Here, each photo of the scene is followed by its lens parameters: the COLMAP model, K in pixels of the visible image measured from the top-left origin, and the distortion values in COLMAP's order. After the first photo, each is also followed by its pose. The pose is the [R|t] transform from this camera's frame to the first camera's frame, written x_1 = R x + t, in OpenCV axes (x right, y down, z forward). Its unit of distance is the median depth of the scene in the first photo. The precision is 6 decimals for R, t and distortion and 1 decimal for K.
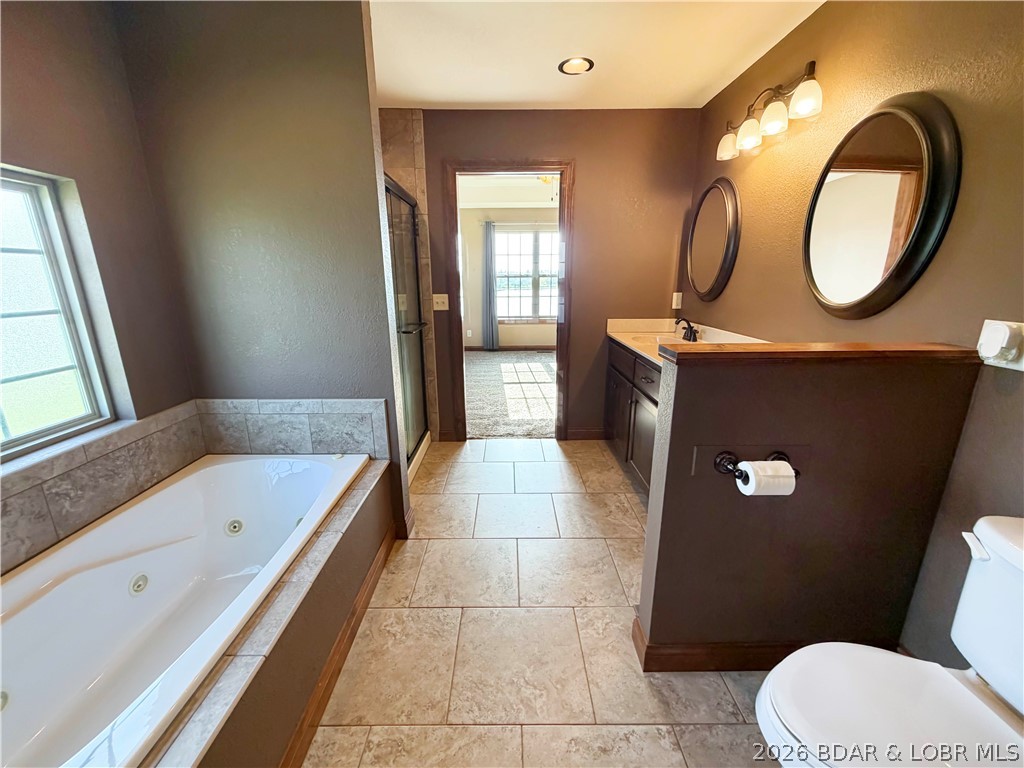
lens RADIAL K [[410.4, 0, 508.4], [0, 410.4, 385.4], [0, 0, 1]] dist [-0.000649, -0.000223]
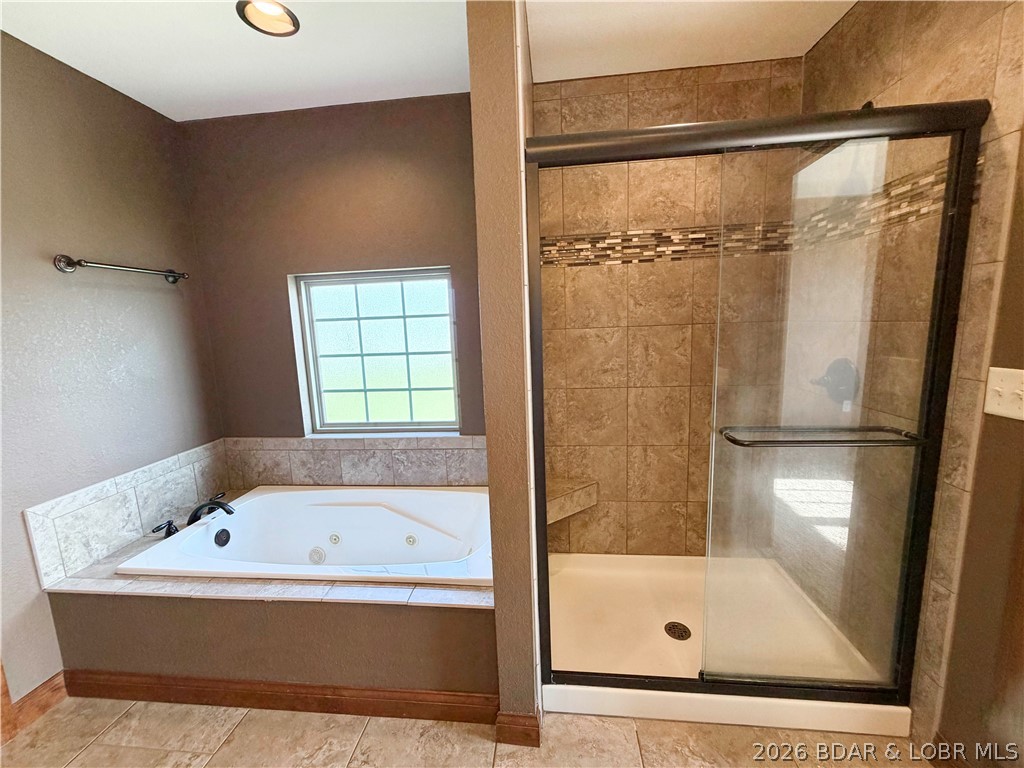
lens RADIAL K [[410.4, 0, 508.4], [0, 410.4, 385.4], [0, 0, 1]] dist [-0.000649, -0.000223]
pose [[-0.112041, 0.160110, -0.980720, 0.374458], [-0.213613, 0.959980, 0.181128, -0.357726], [0.970472, 0.229789, -0.073356, 1.255541]]
